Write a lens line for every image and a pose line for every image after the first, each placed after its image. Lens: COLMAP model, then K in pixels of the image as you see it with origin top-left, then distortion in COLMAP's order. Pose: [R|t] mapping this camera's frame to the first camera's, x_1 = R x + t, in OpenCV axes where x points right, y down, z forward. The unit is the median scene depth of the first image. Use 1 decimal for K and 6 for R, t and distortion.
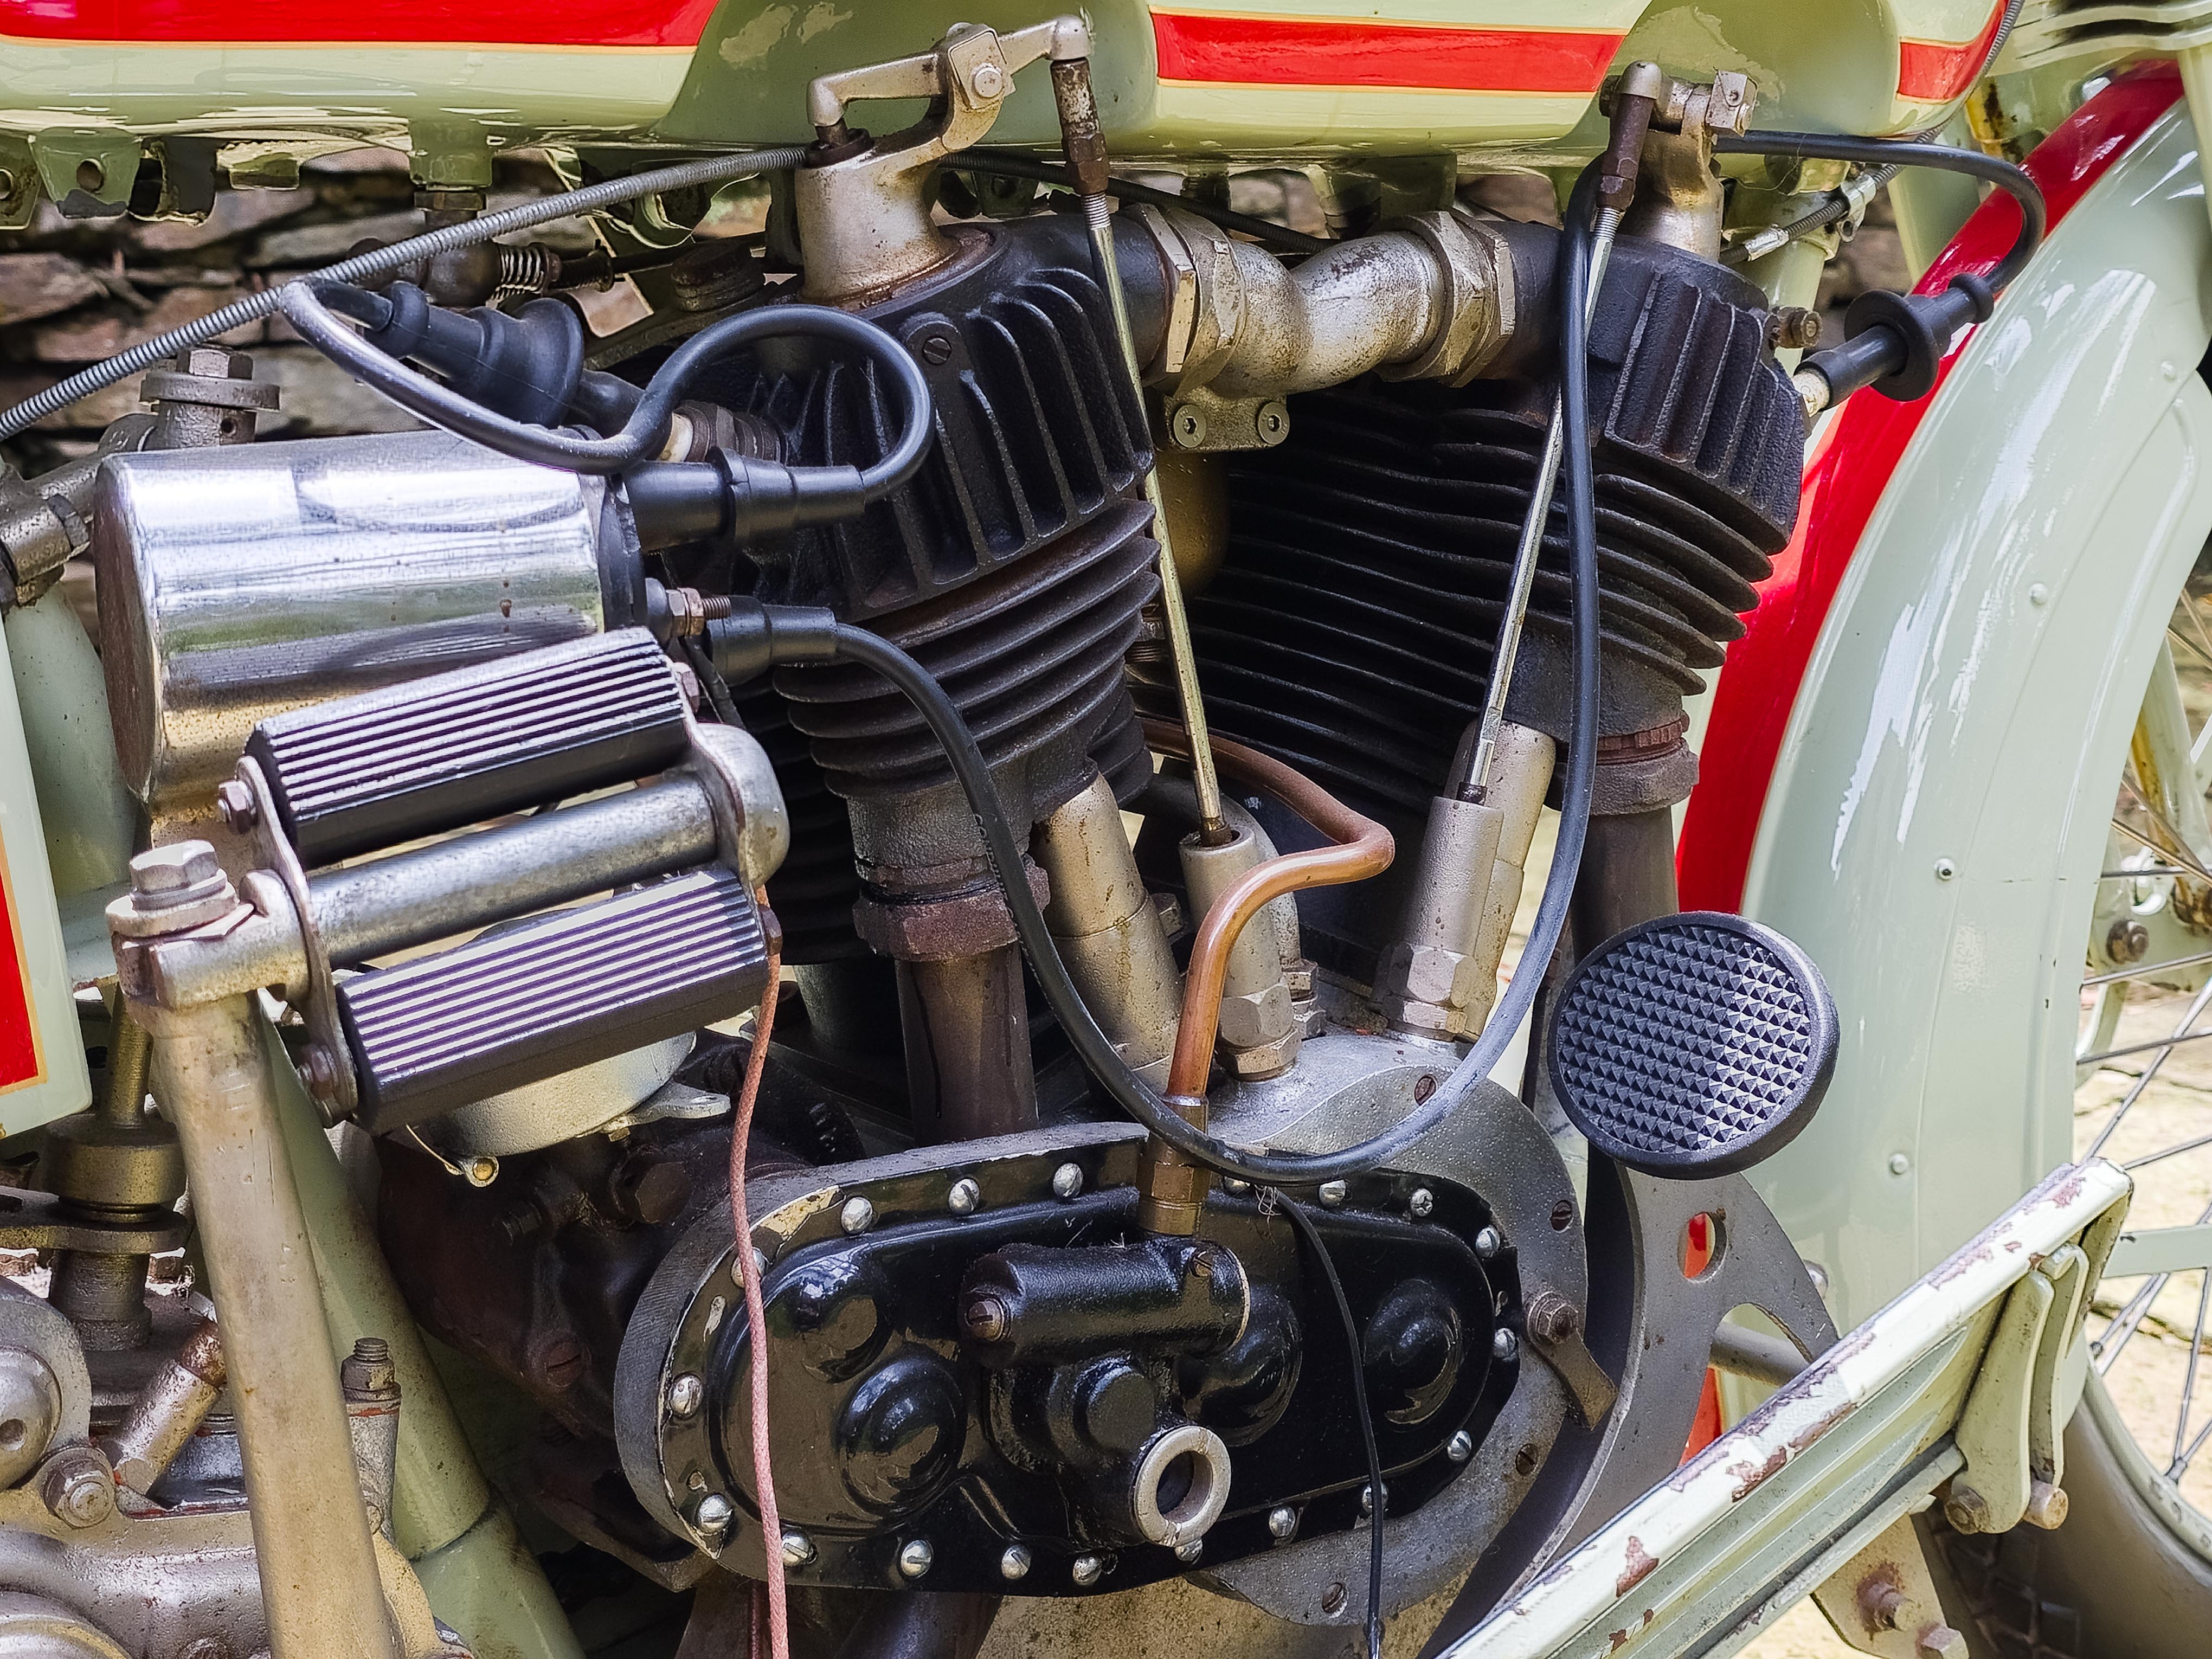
lens RADIAL K [[3151.4, 0, 1140.7], [0, 3151.4, 820.4], [0, 0, 1]] dist [0.230360, -0.751429]
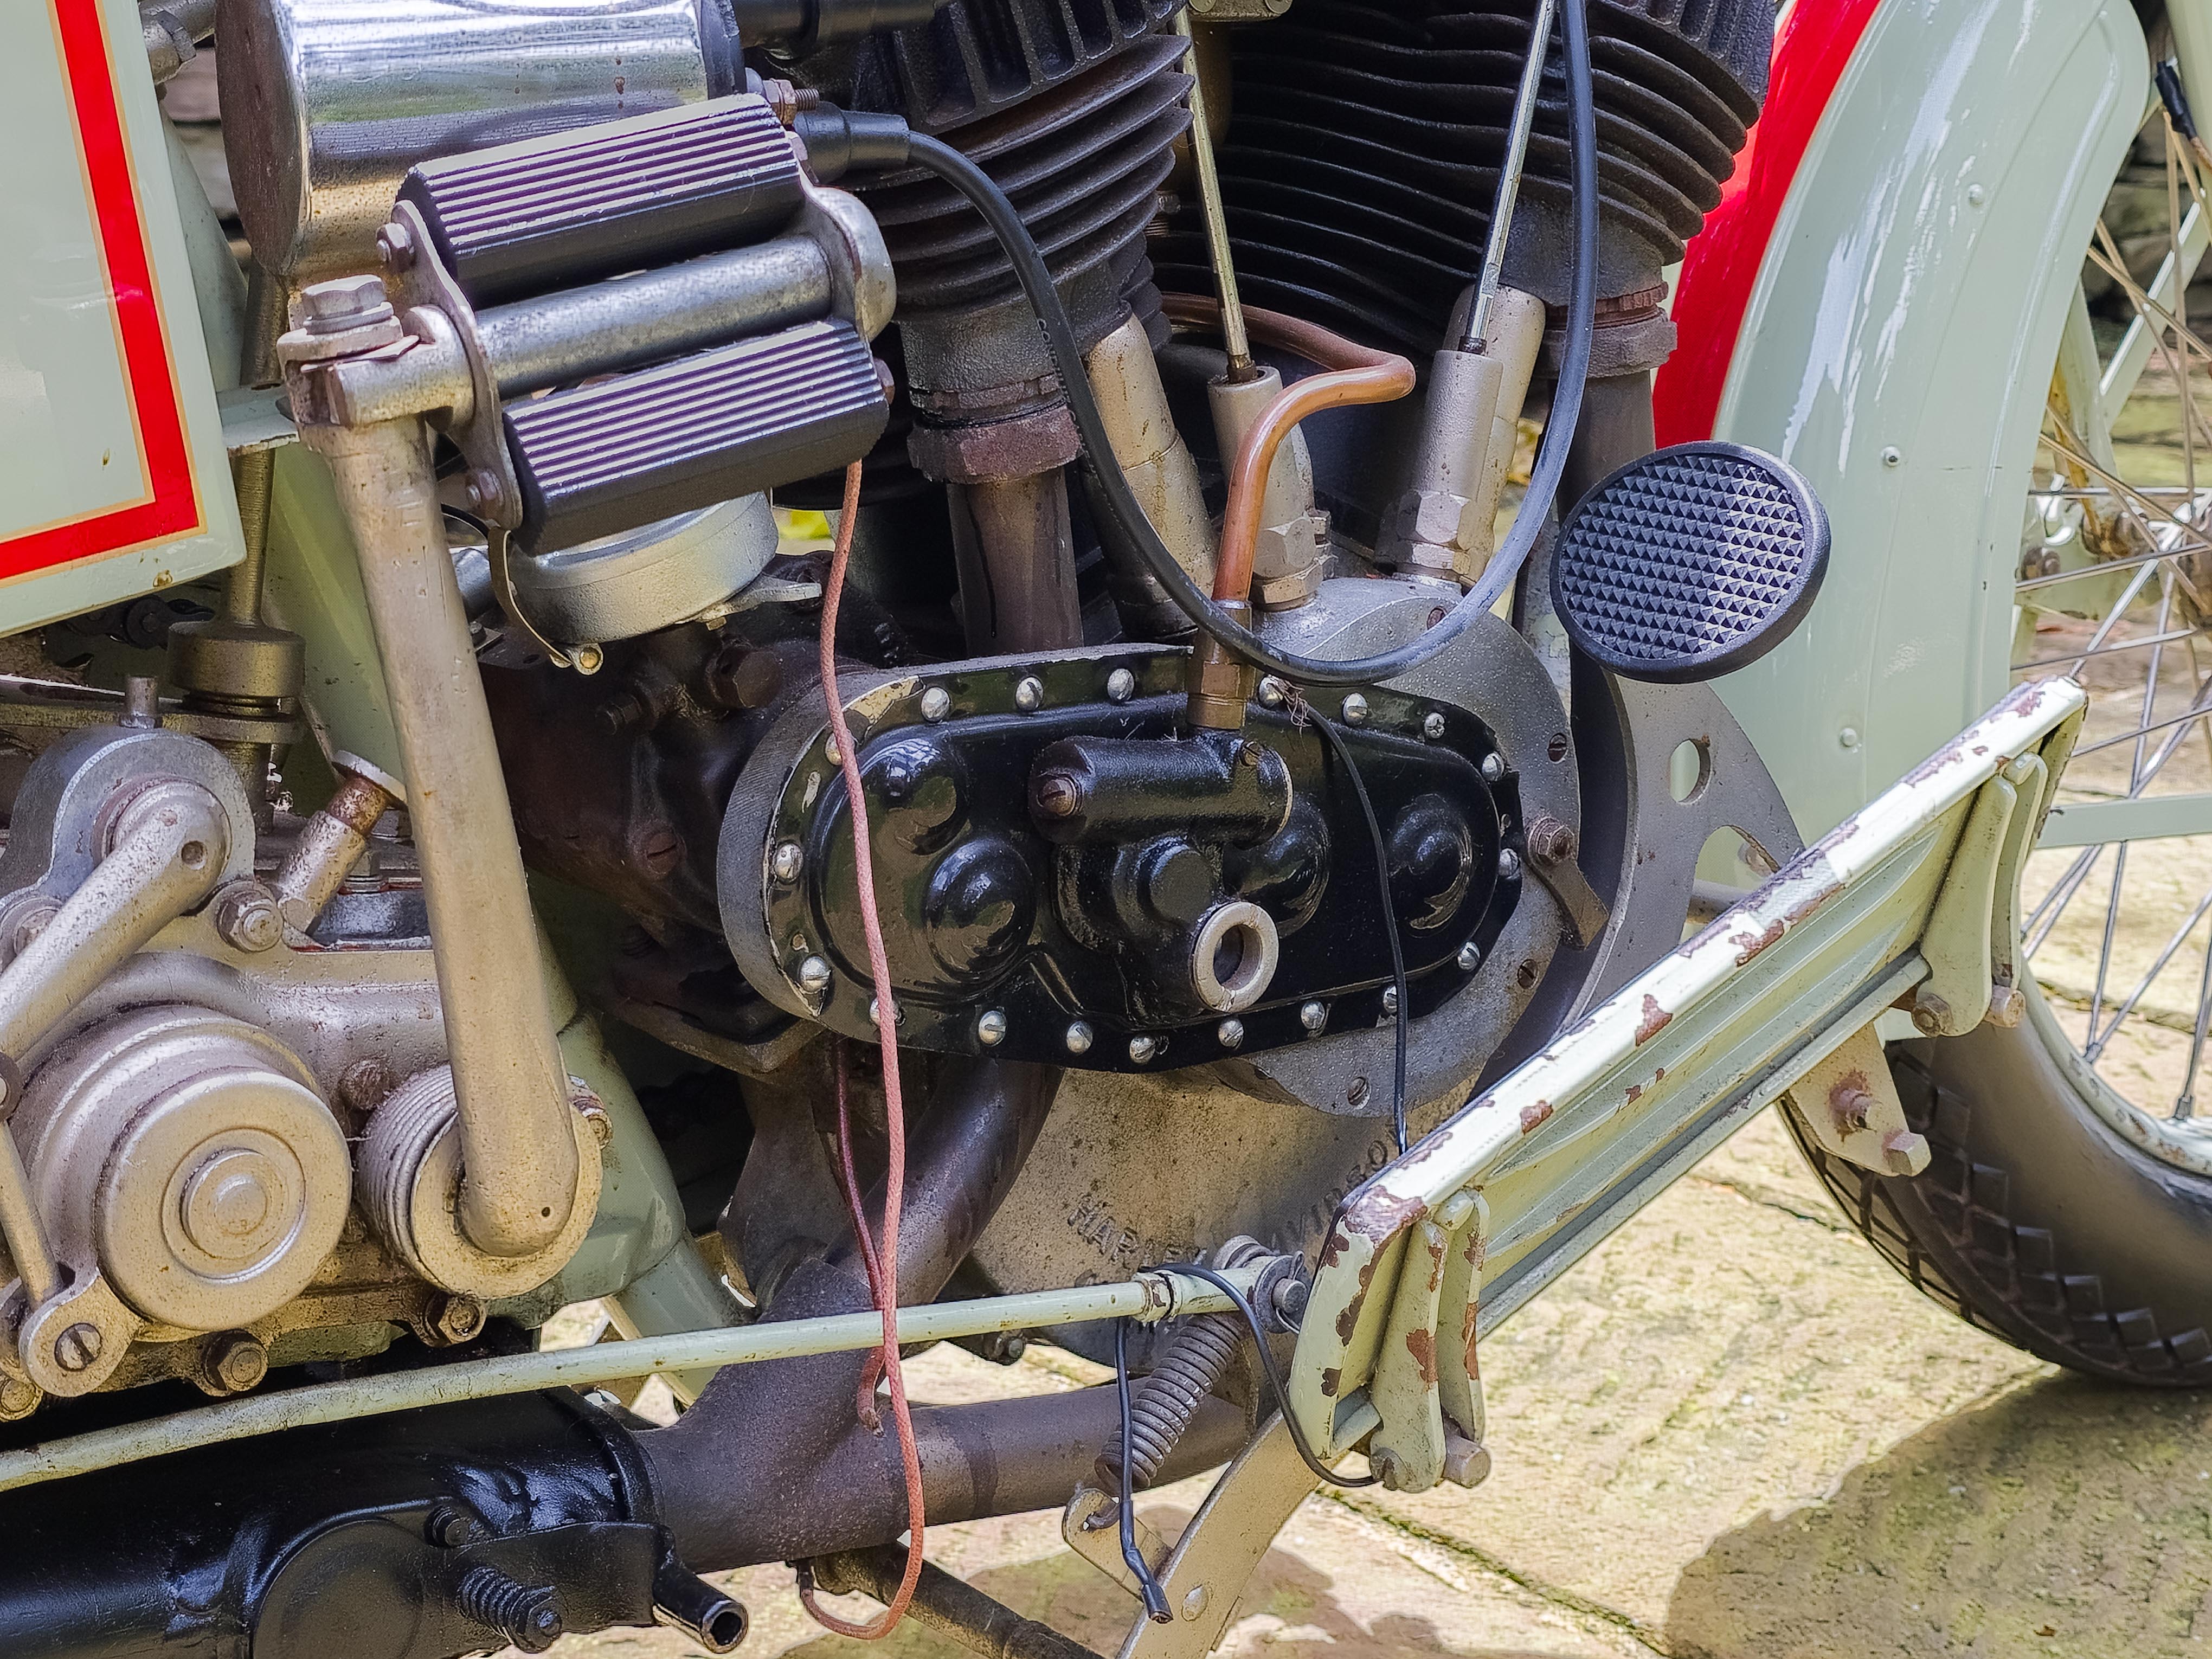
lens RADIAL K [[3151.4, 0, 1140.7], [0, 3151.4, 820.4], [0, 0, 1]] dist [0.230360, -0.751429]
pose [[0.998648, -0.022880, 0.046668, -0.067174], [0.020472, 0.998466, 0.051440, 0.104817], [-0.047773, -0.050415, 0.997585, -0.068507]]
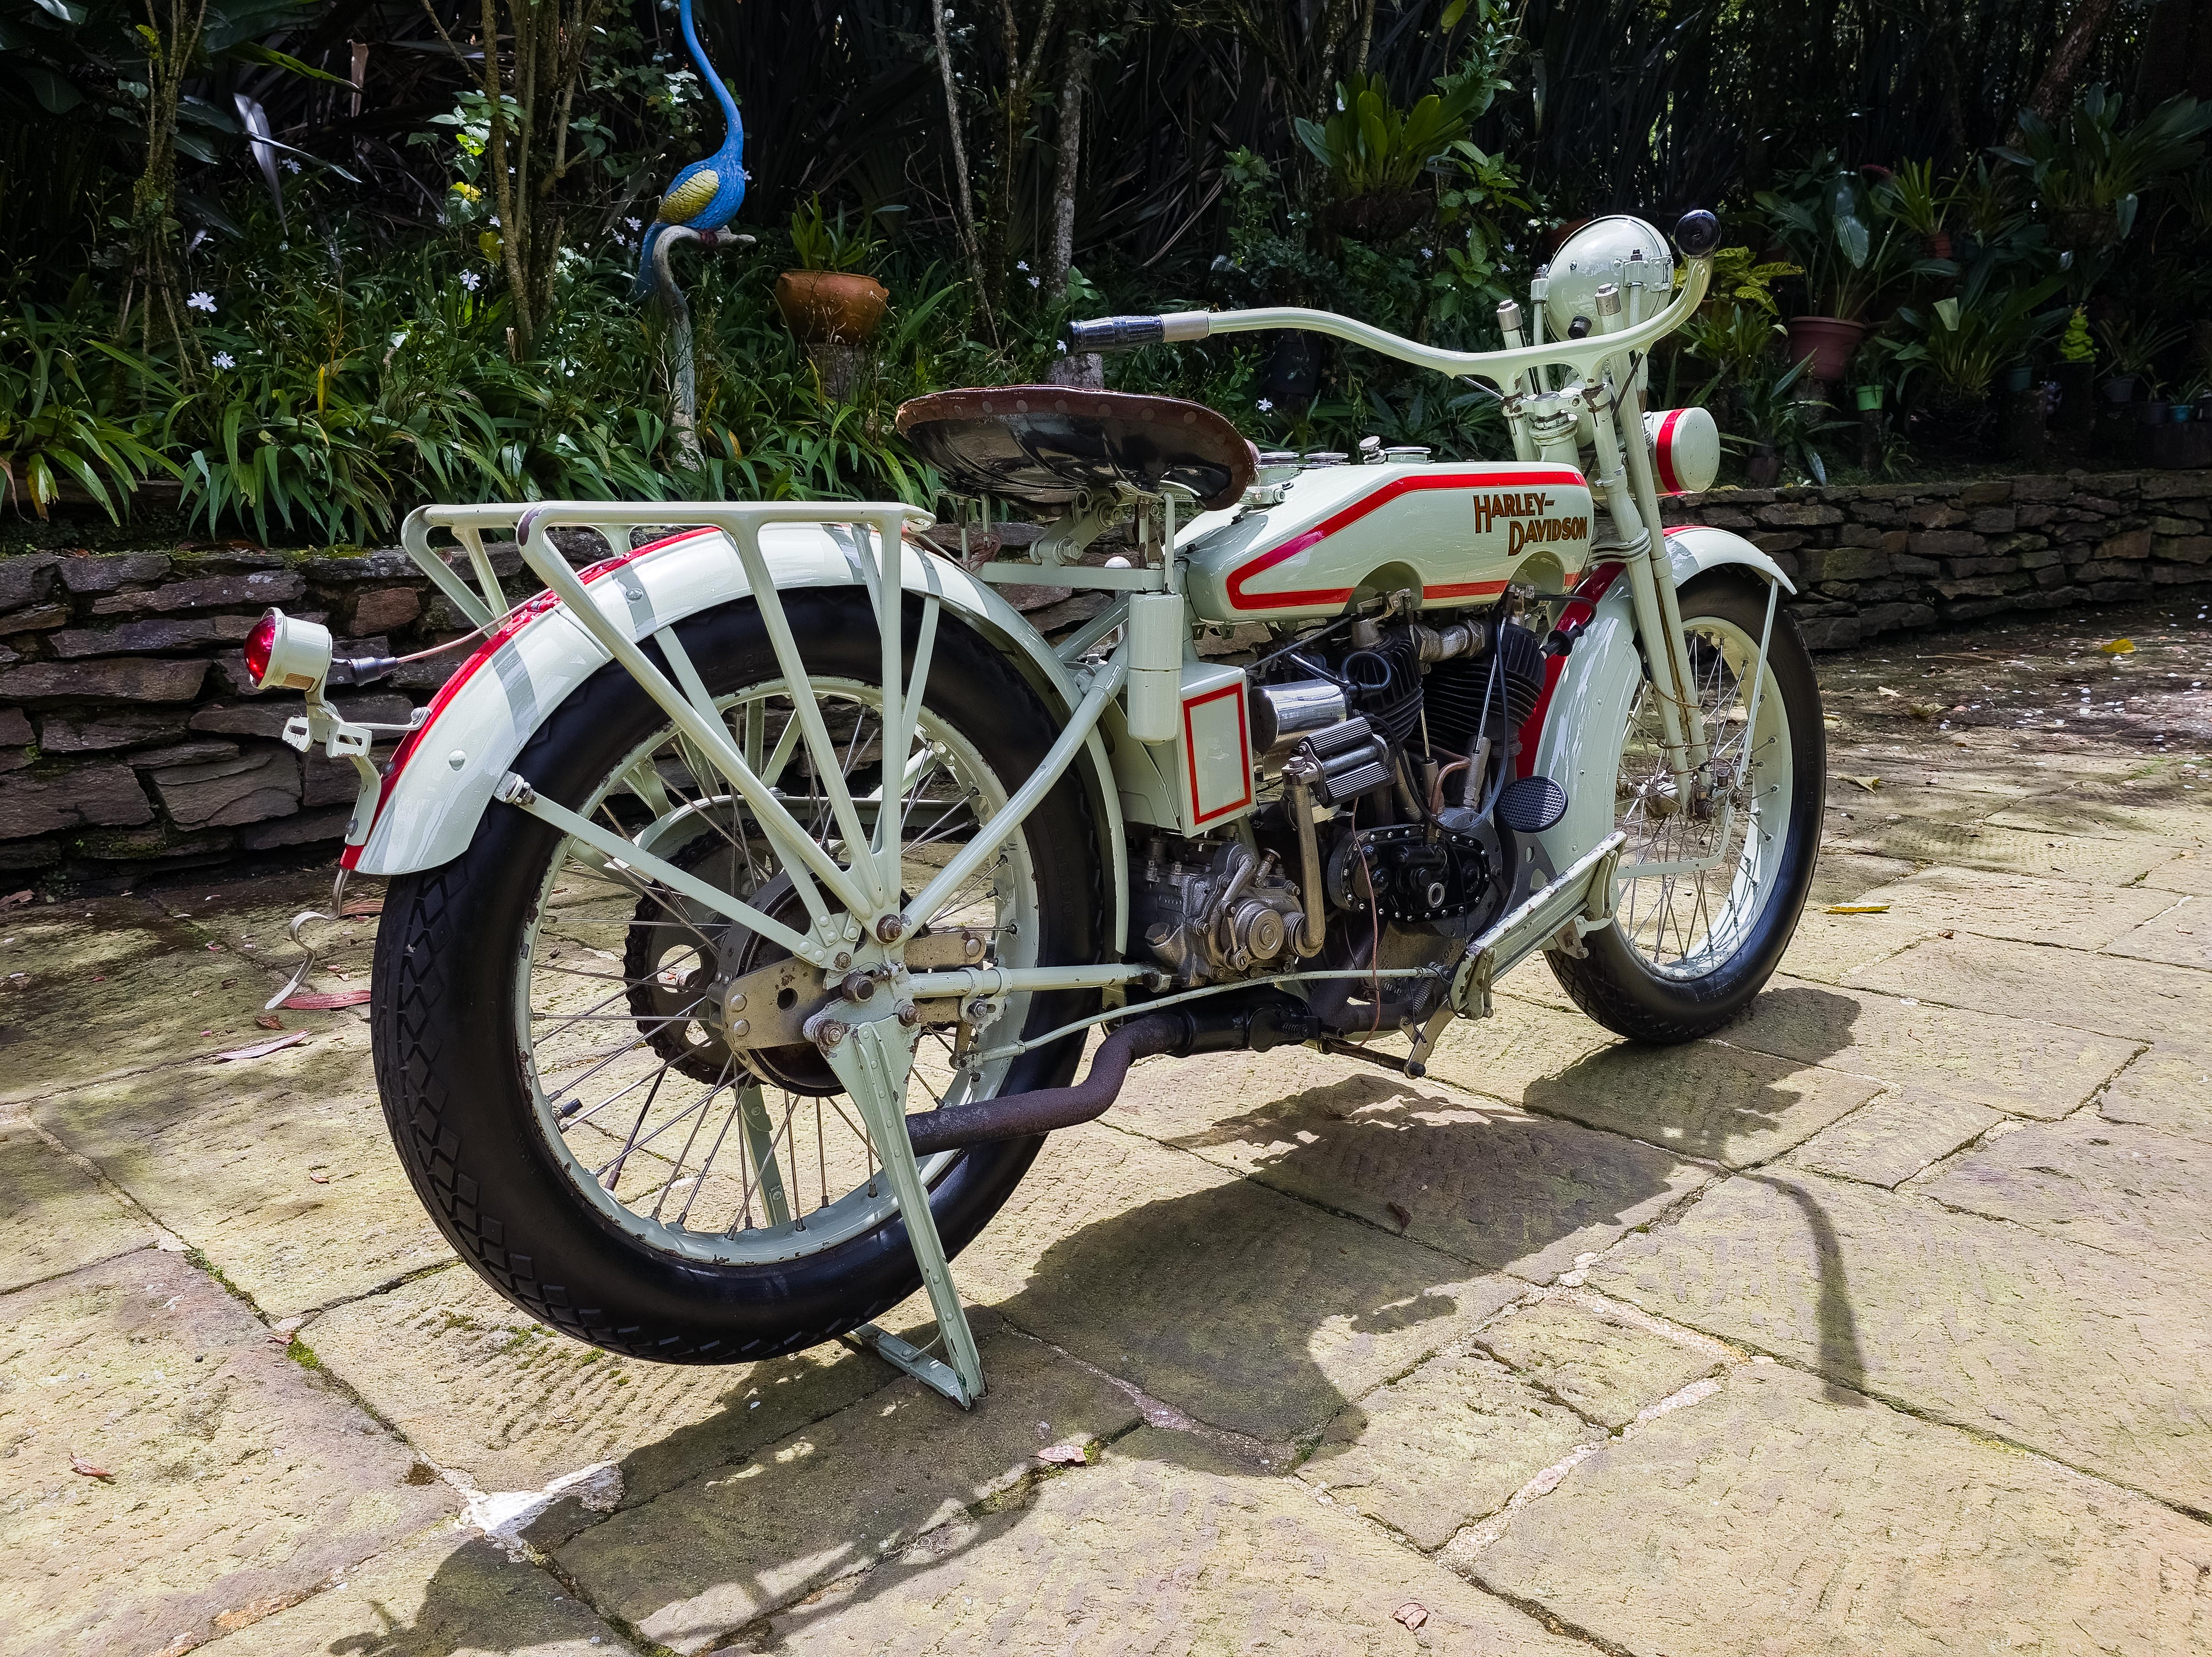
lens RADIAL K [[1667.4, 0, 1106.0], [0, 1667.4, 828.5], [0, 0, 1]] dist [0.076630, -0.083001]
pose [[0.998756, -0.023082, 0.044198, -0.577513], [0.022917, 0.999728, 0.004252, 0.085773], [-0.044284, -0.003234, 0.999014, -1.450822]]
